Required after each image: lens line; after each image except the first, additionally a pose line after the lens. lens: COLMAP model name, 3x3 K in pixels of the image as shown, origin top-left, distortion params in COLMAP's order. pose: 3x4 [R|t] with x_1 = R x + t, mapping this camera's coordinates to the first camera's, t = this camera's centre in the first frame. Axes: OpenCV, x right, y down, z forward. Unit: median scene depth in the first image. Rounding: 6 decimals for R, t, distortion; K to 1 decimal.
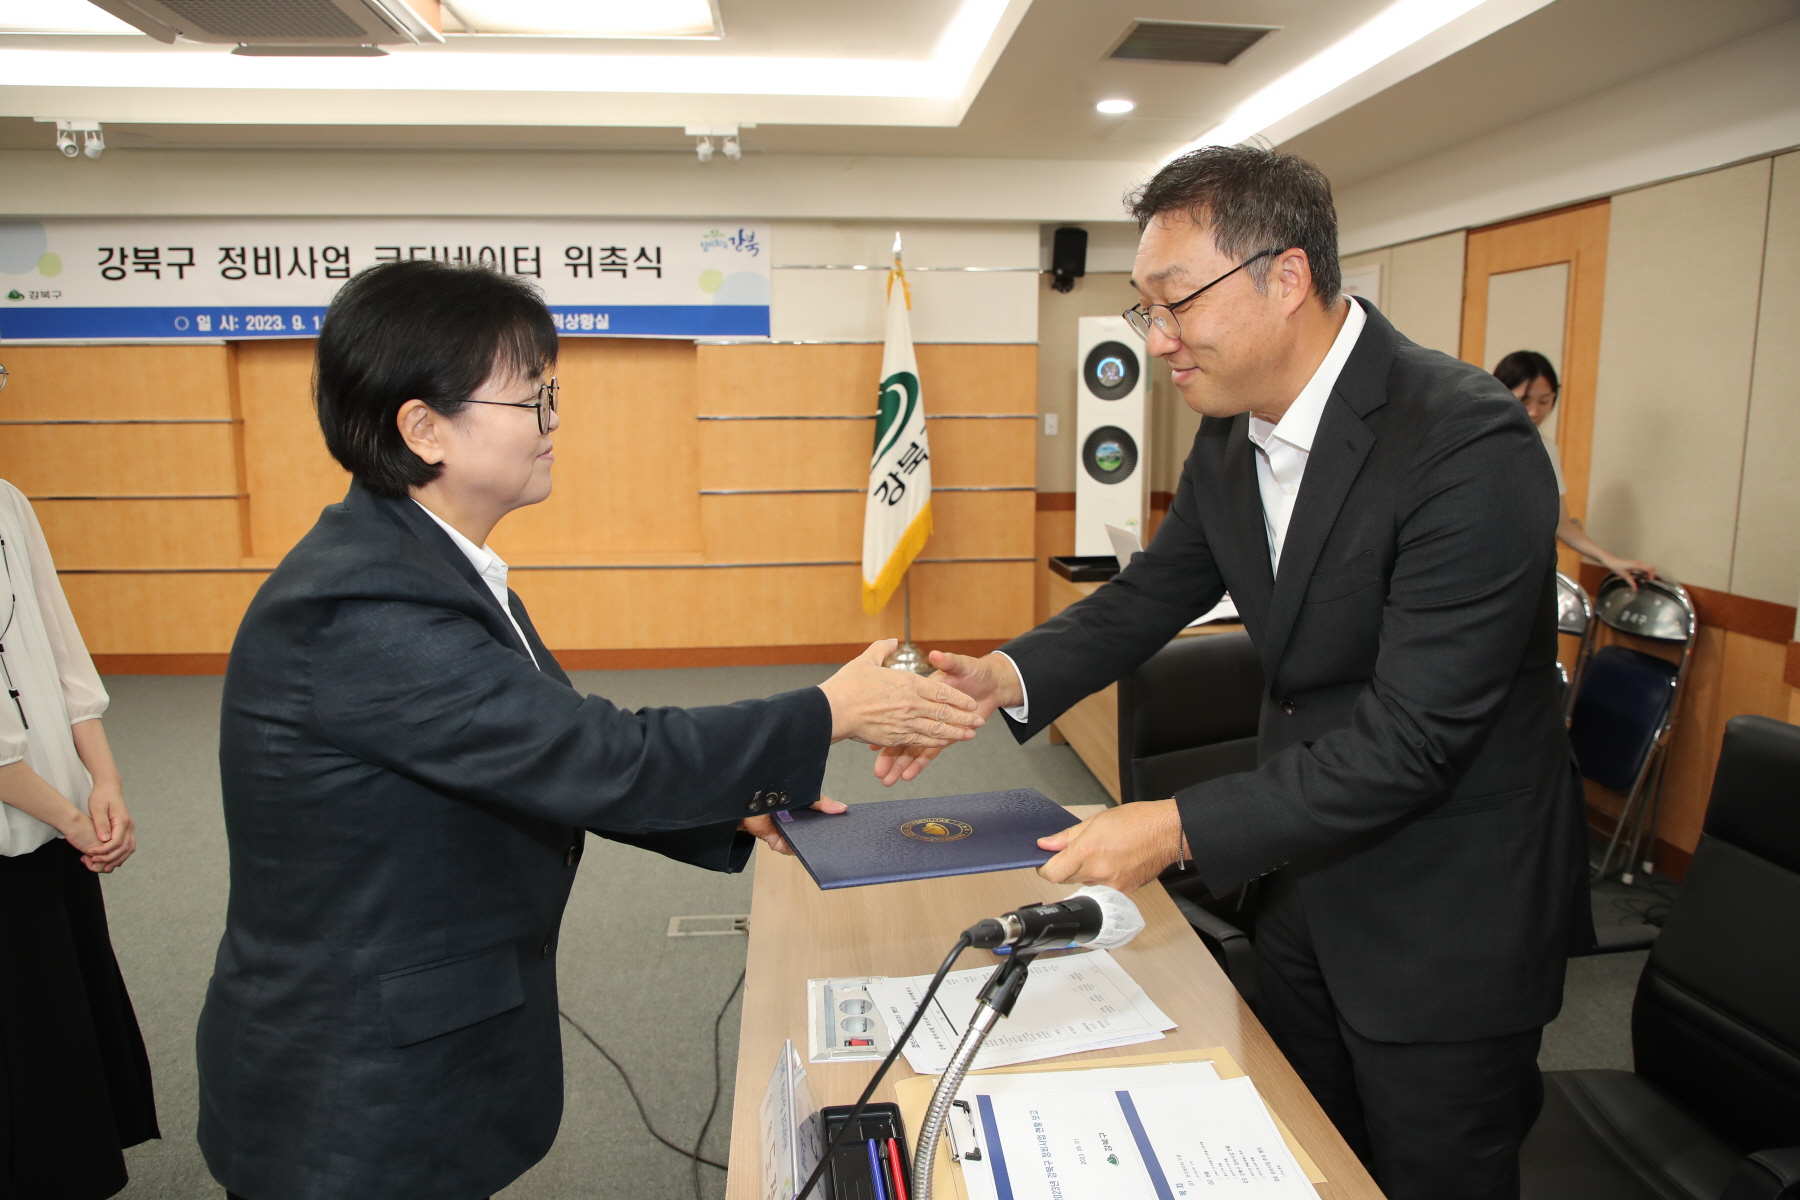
lens RADIAL K [[1269.4, 0, 898.1], [0, 1269.4, 598.3], [0, 0, 1]] dist [-0.063845, 0.033787]
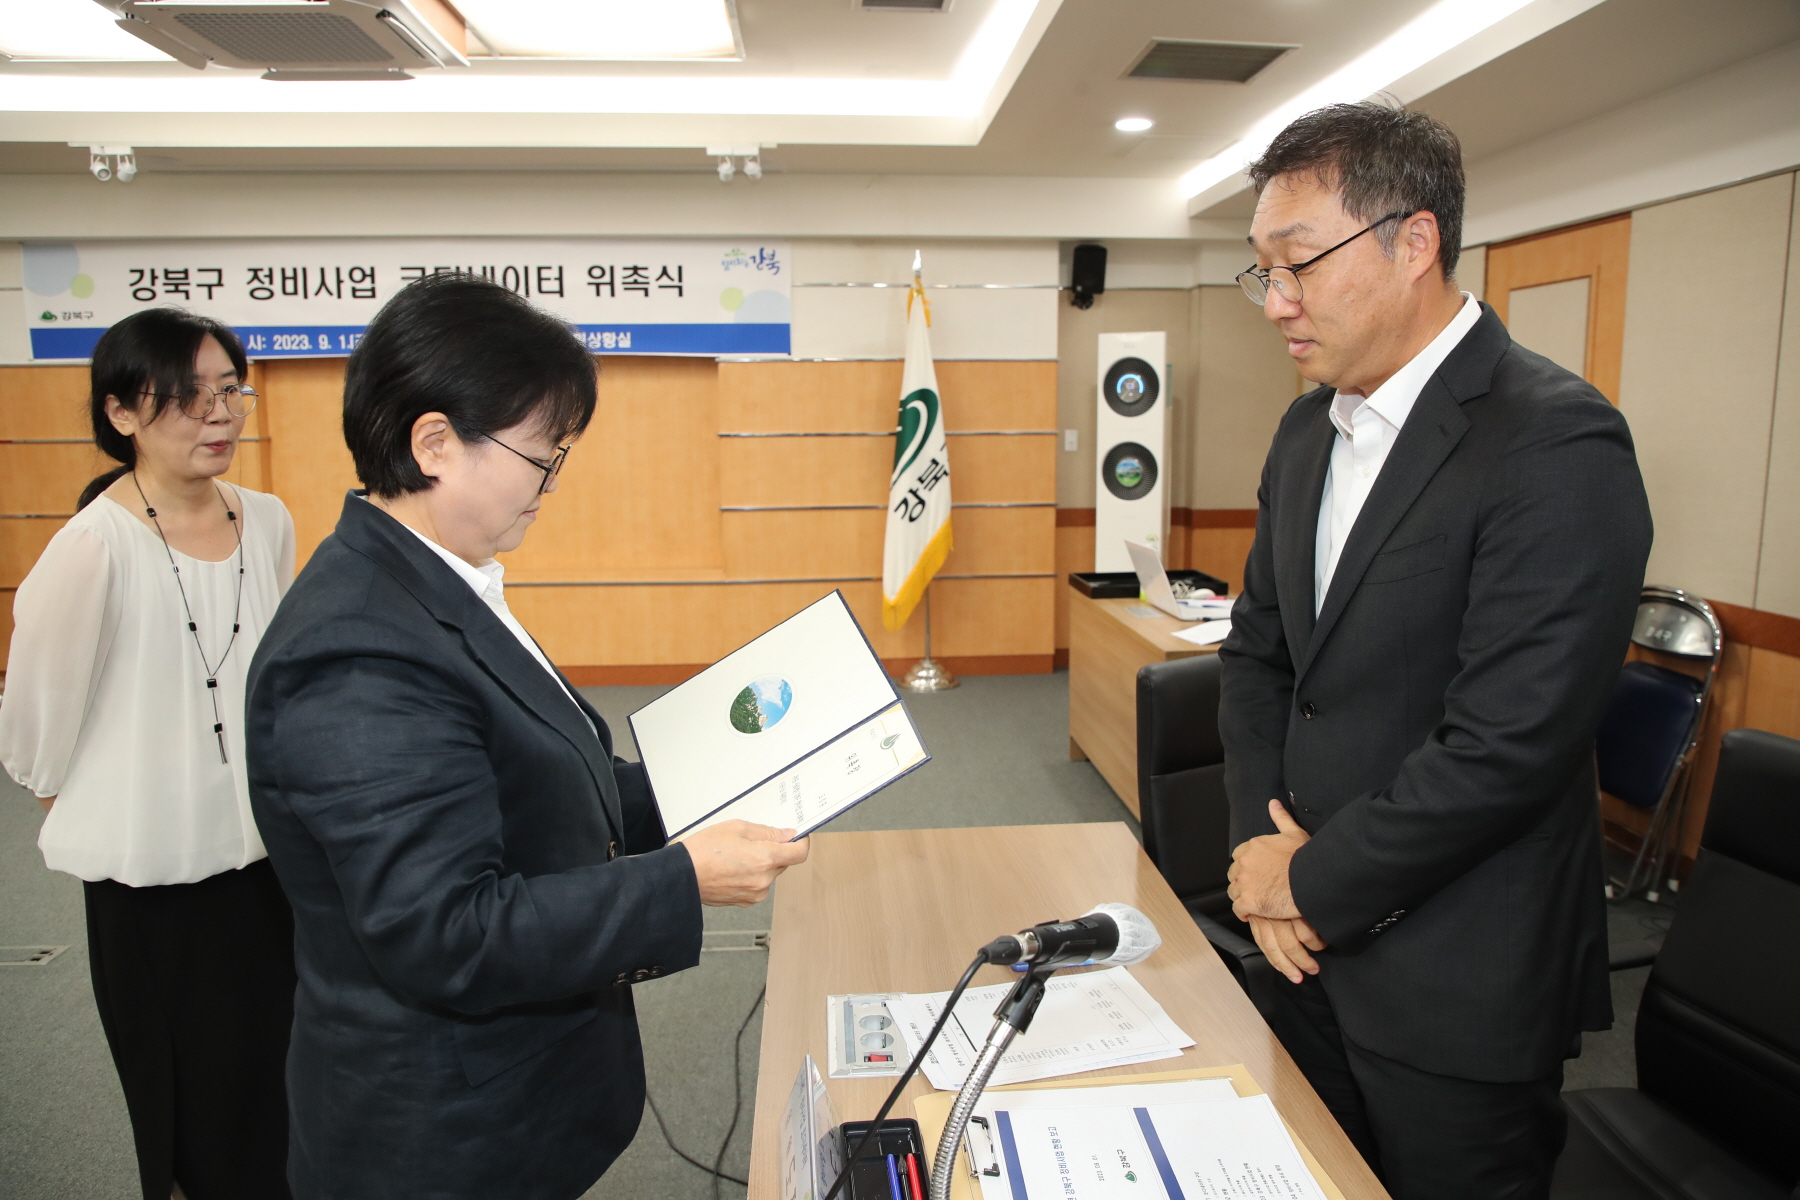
lens RADIAL K [[1269.4, 0, 897.4], [0, 1269.4, 597.5], [0, 0, 1]] dist [-0.063845, 0.033787]
pose [[0.999859, -0.000870, -0.016756, 0.000292], [0.000656, 0.999918, -0.012763, -0.000577], [0.016765, 0.012750, 0.999778, -0.002198]]
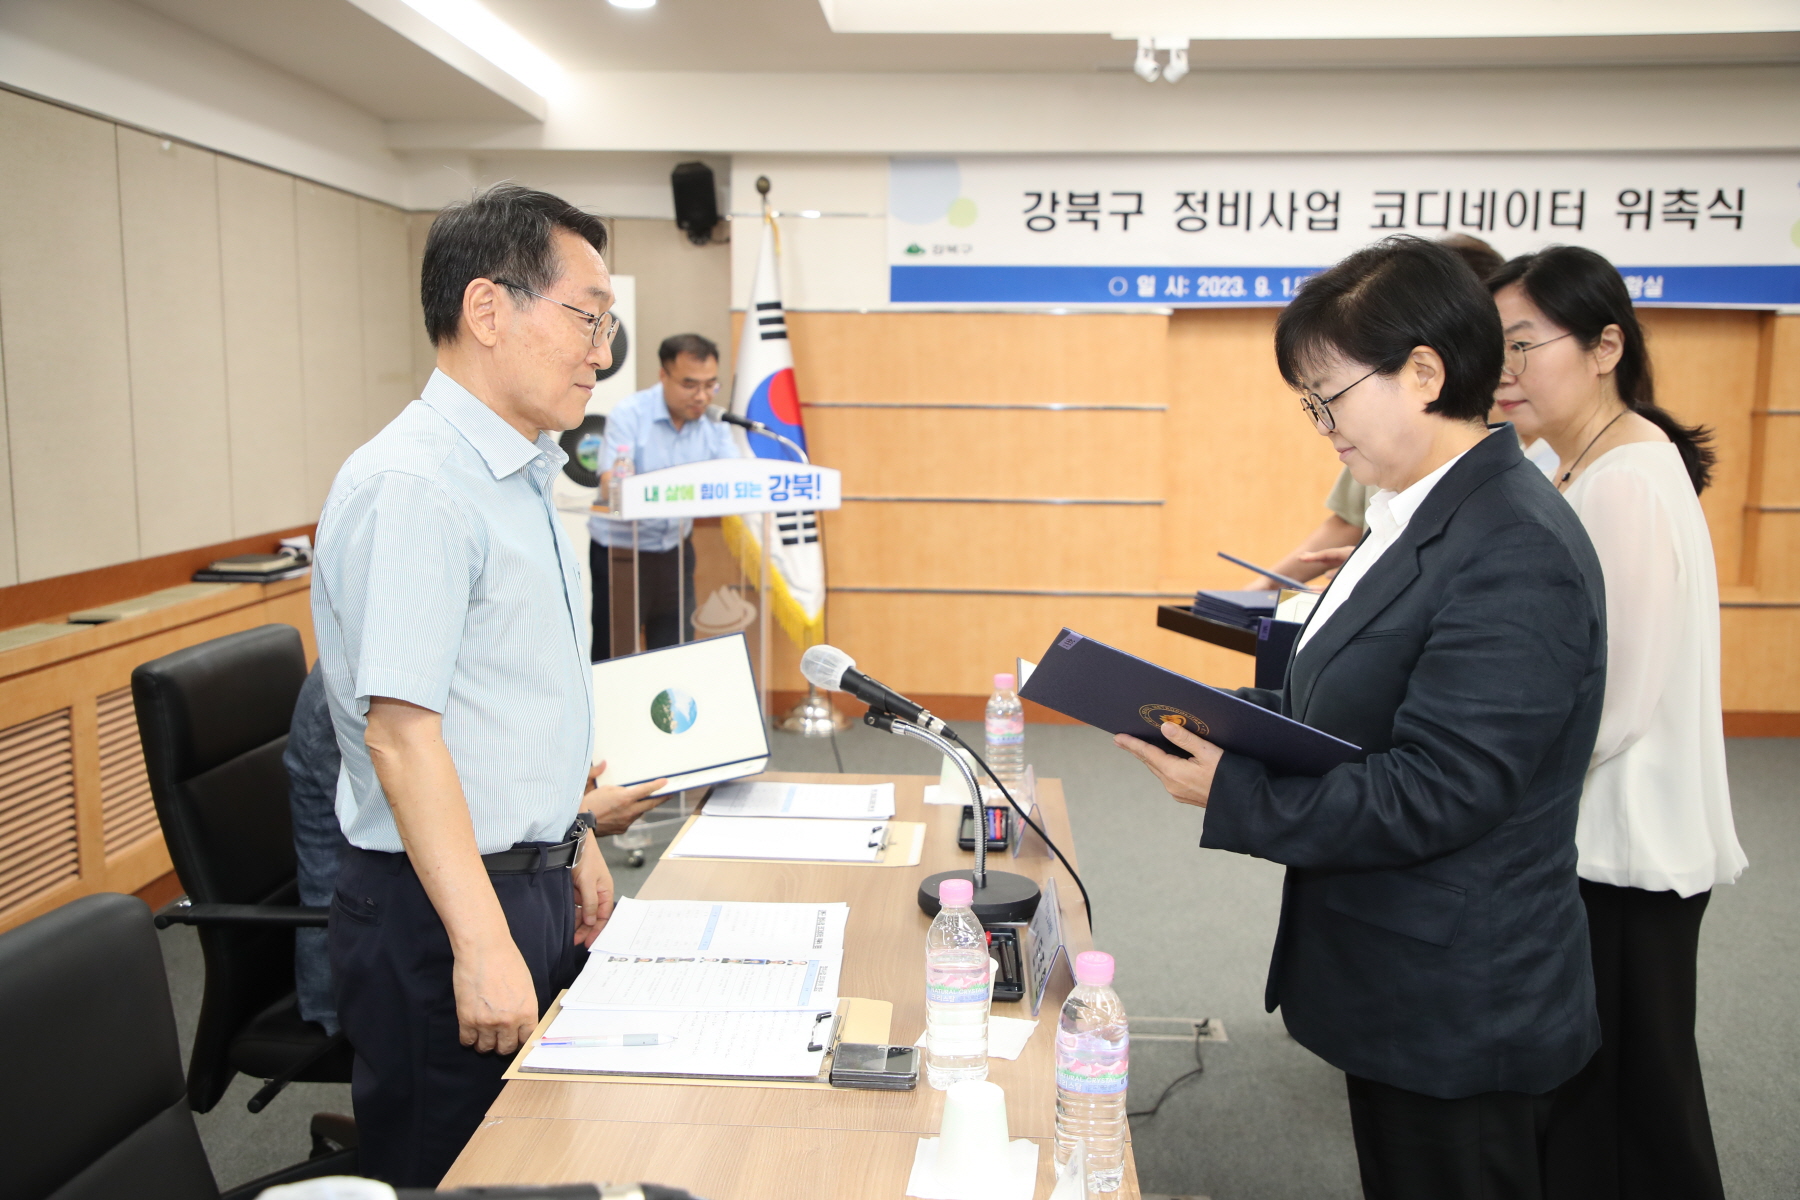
lens RADIAL K [[1728.2, 0, 910.1], [0, 1728.2, 582.2], [0, 0, 1]] dist [0.072498, 0.000000]
pose [[0.991961, 0.024225, -0.124207, -0.565836], [-0.029751, 0.998639, -0.042831, 0.021977], [0.123000, 0.046182, 0.991331, -0.118025]]
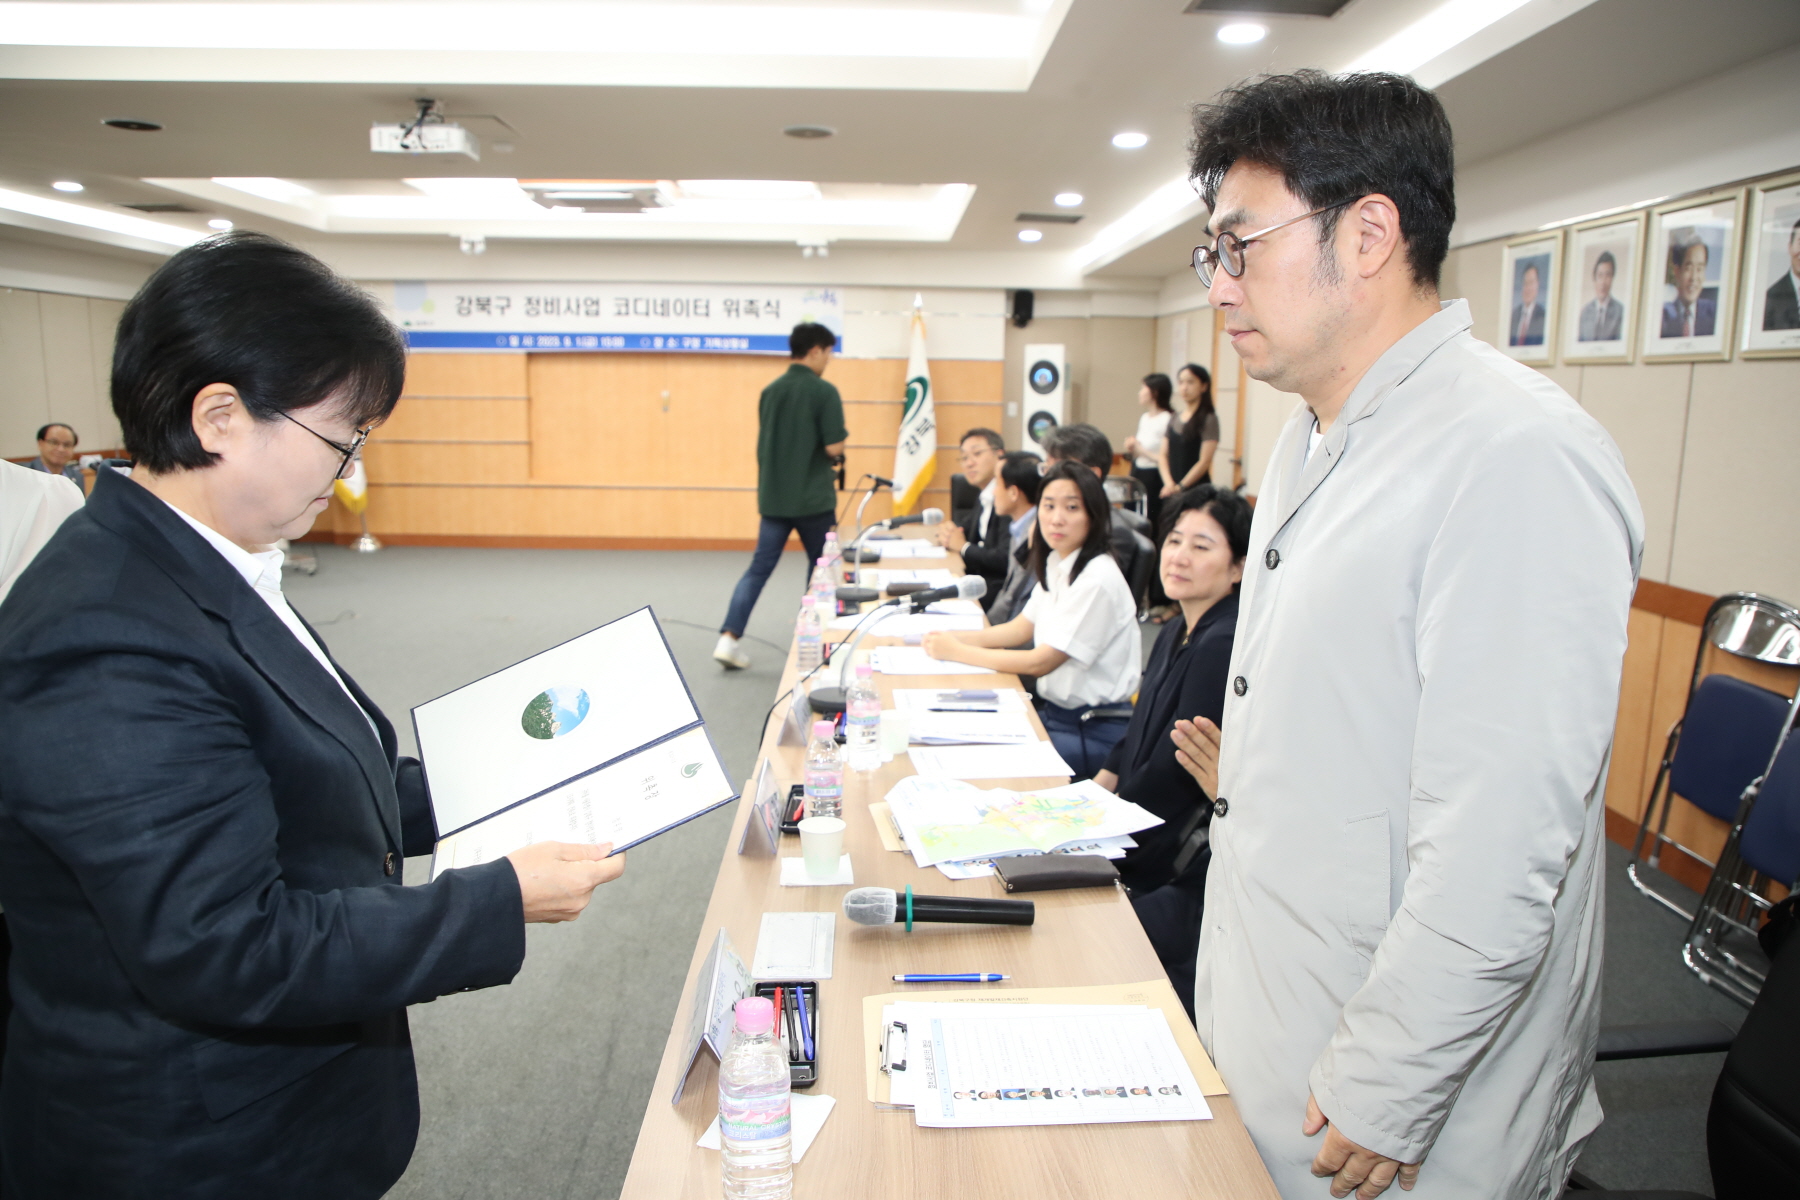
lens RADIAL K [[1266.3, 0, 896.5], [0, 1266.3, 596.4], [0, 0, 1]] dist [-0.065111, 0.018193]
pose [[0.998097, 0.024960, -0.056379, 0.077103], [-0.024785, 0.999686, 0.003801, 0.112308], [0.056456, -0.002397, 0.998402, -0.704911]]
